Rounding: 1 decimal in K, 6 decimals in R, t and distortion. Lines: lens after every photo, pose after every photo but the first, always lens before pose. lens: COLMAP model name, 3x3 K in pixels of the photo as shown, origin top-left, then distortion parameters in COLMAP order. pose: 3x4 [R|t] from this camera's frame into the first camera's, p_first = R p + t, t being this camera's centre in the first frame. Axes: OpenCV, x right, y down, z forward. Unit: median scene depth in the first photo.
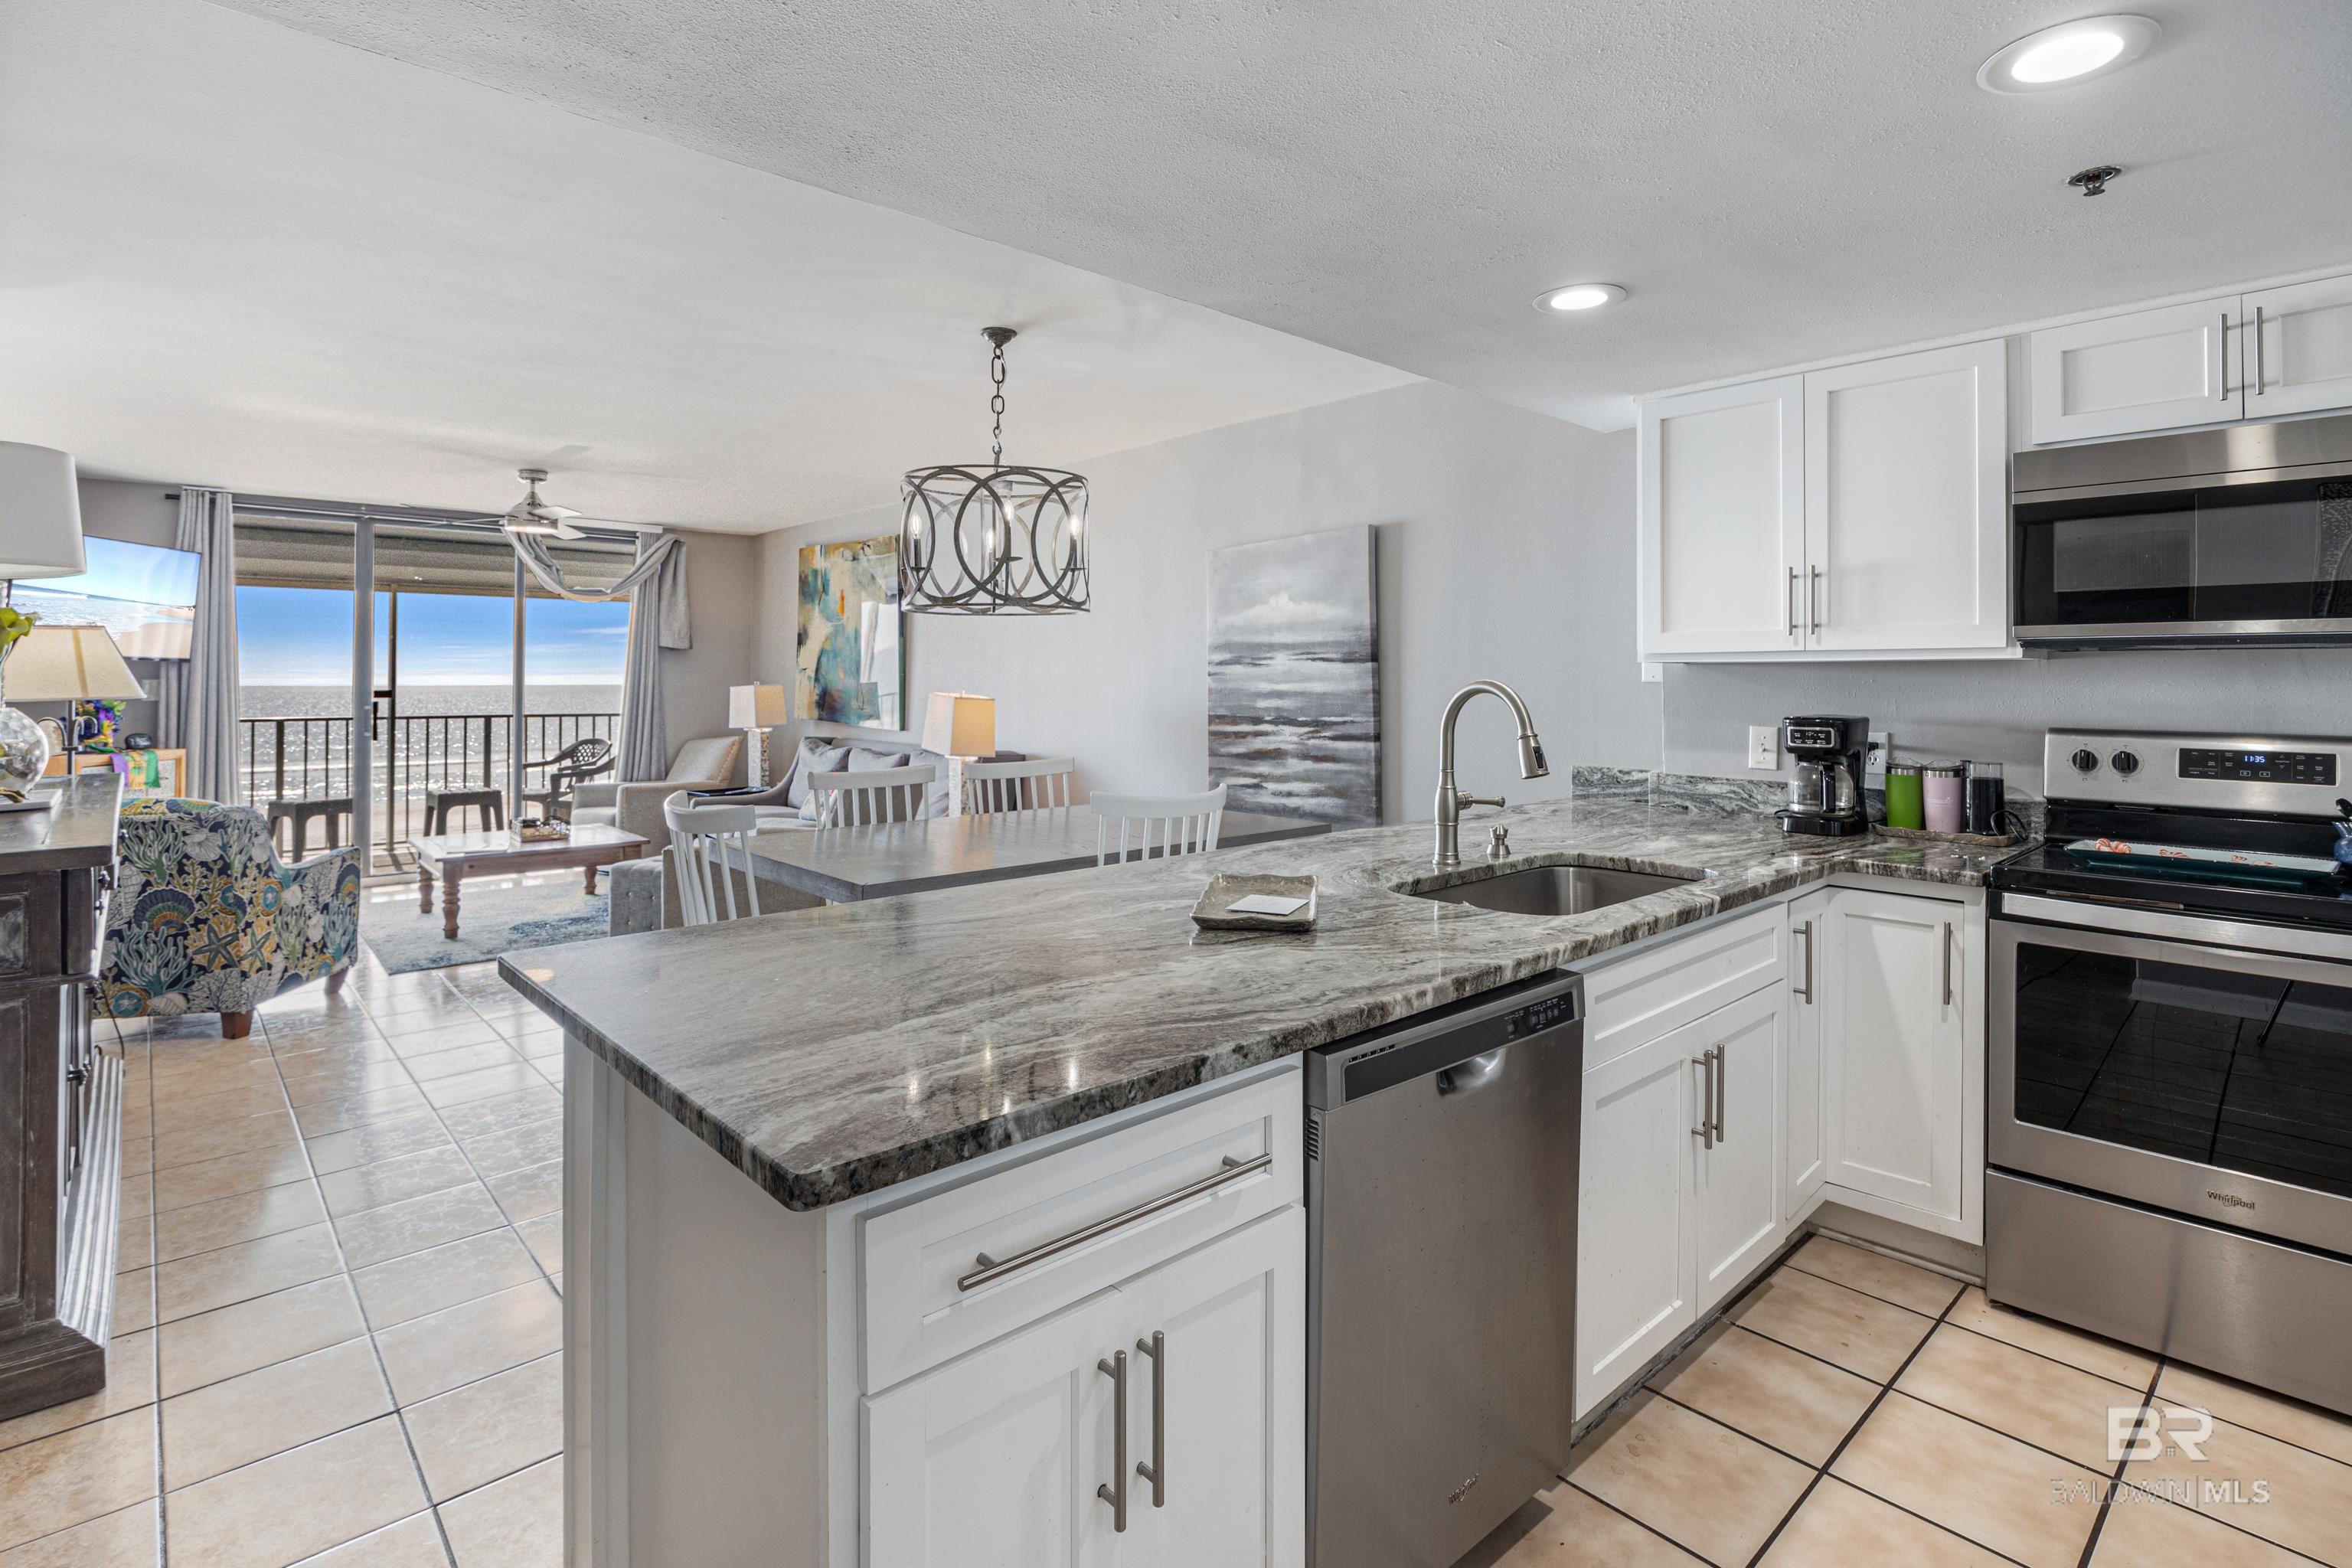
lens RADIAL K [[1140.5, 0, 1179.5], [0, 1140.5, 673.7], [0, 0, 1]] dist [-0.004964, -0.001064]
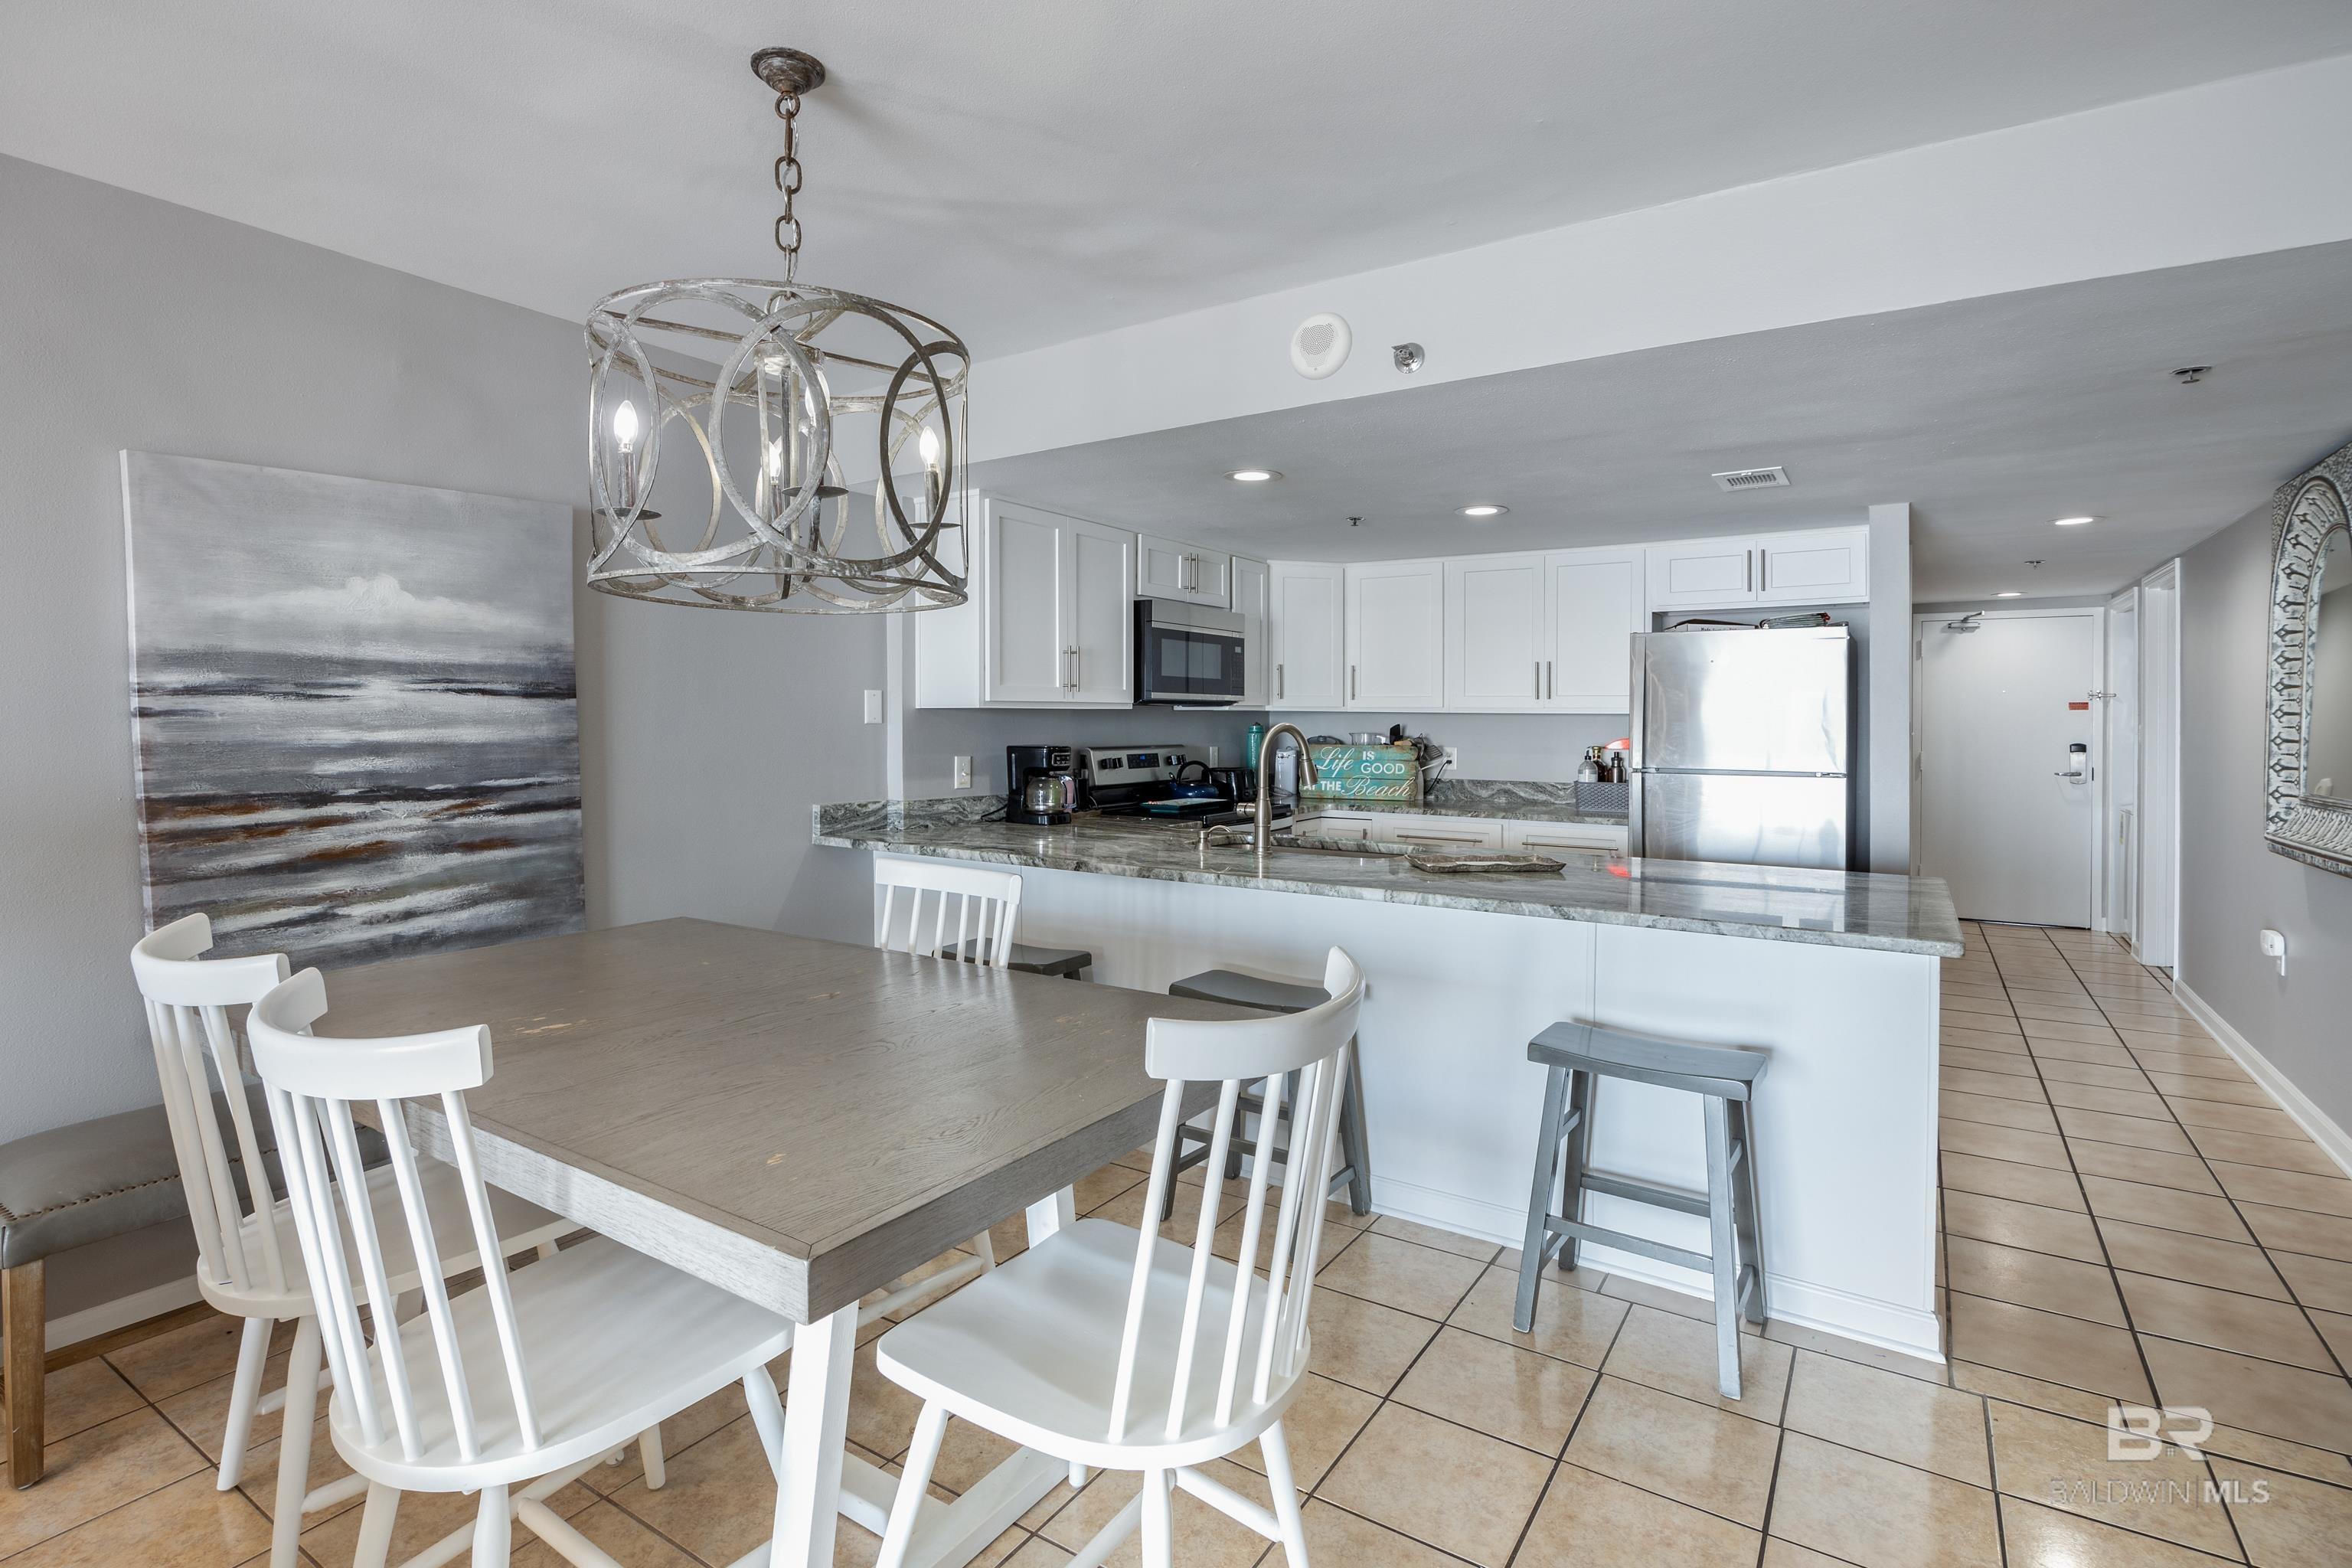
lens RADIAL K [[1140.5, 0, 1108.2], [0, 1140.5, 728.1], [0, 0, 1]] dist [-0.004964, -0.001064]
pose [[-0.219868, -0.010543, 0.975473, -0.703521], [-0.005435, 0.999939, 0.009582, -0.000052], [-0.975514, -0.003195, -0.219912, 0.964114]]
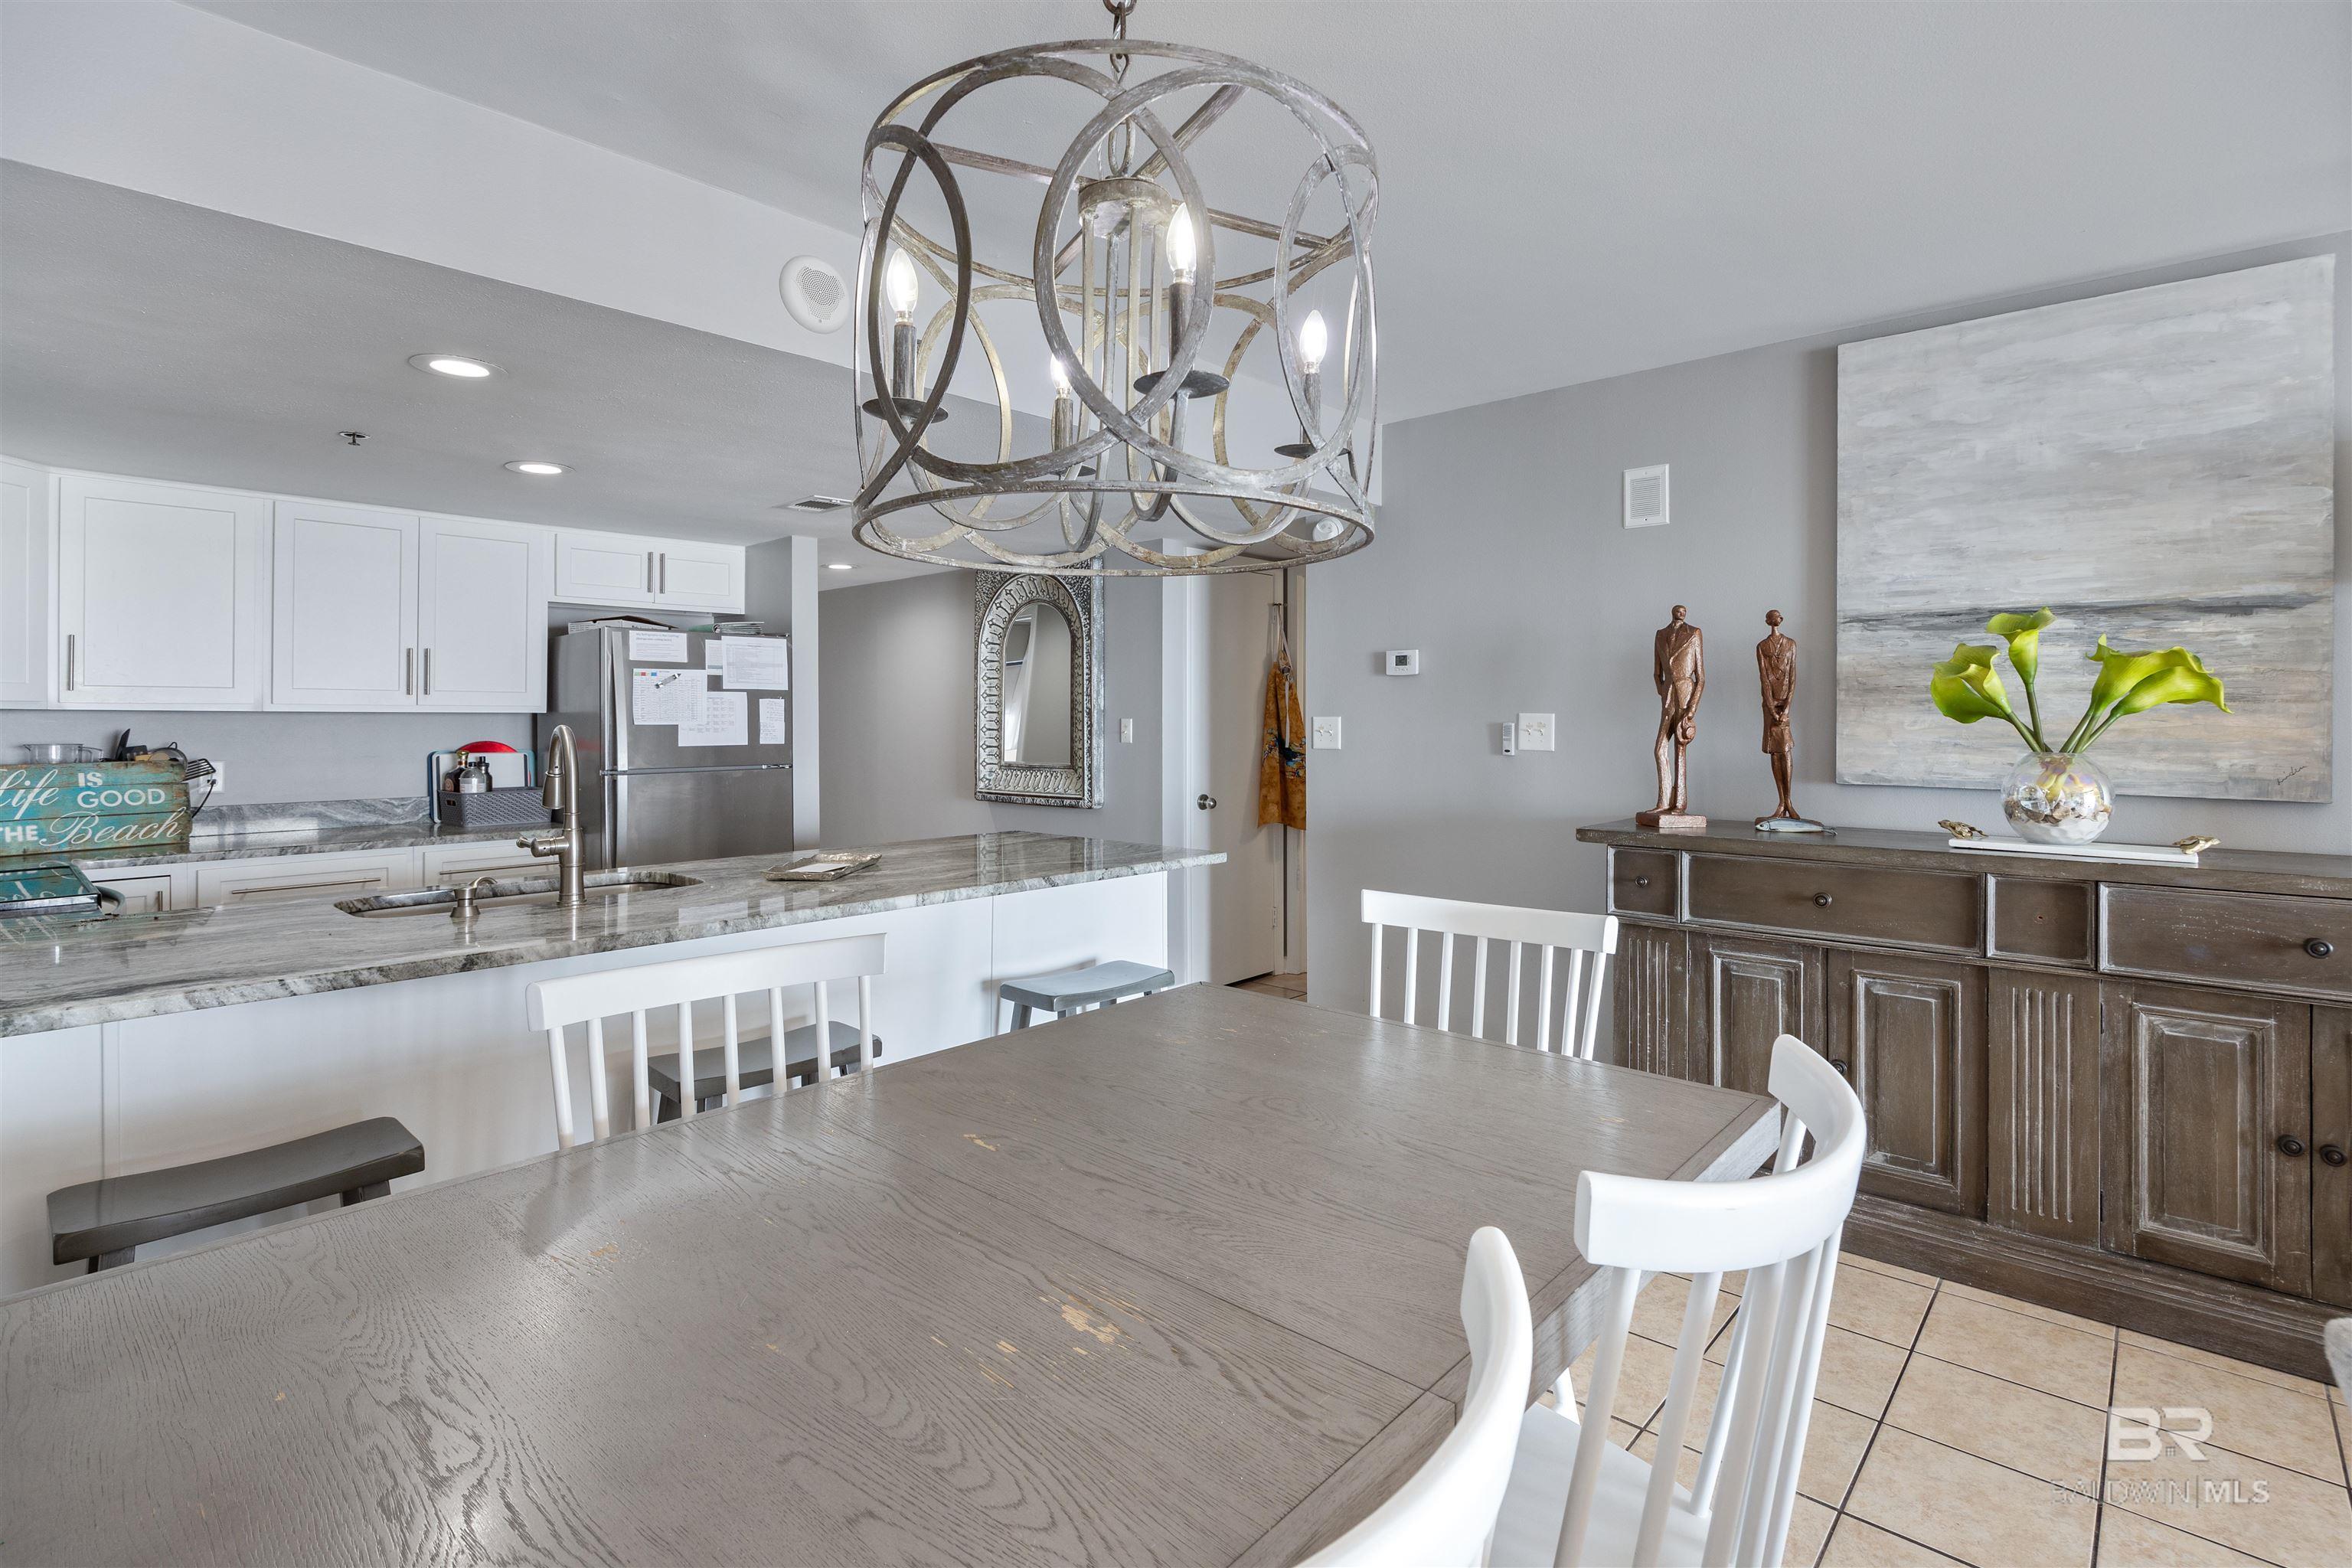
lens RADIAL K [[1140.5, 0, 1275.5], [0, 1140.5, 723.4], [0, 0, 1]] dist [-0.004964, -0.001064]
pose [[-0.989812, 0.002355, -0.142358, -0.159865], [0.001880, 0.999992, 0.003471, 0.000951], [0.142365, 0.003168, -0.989809, 1.360787]]
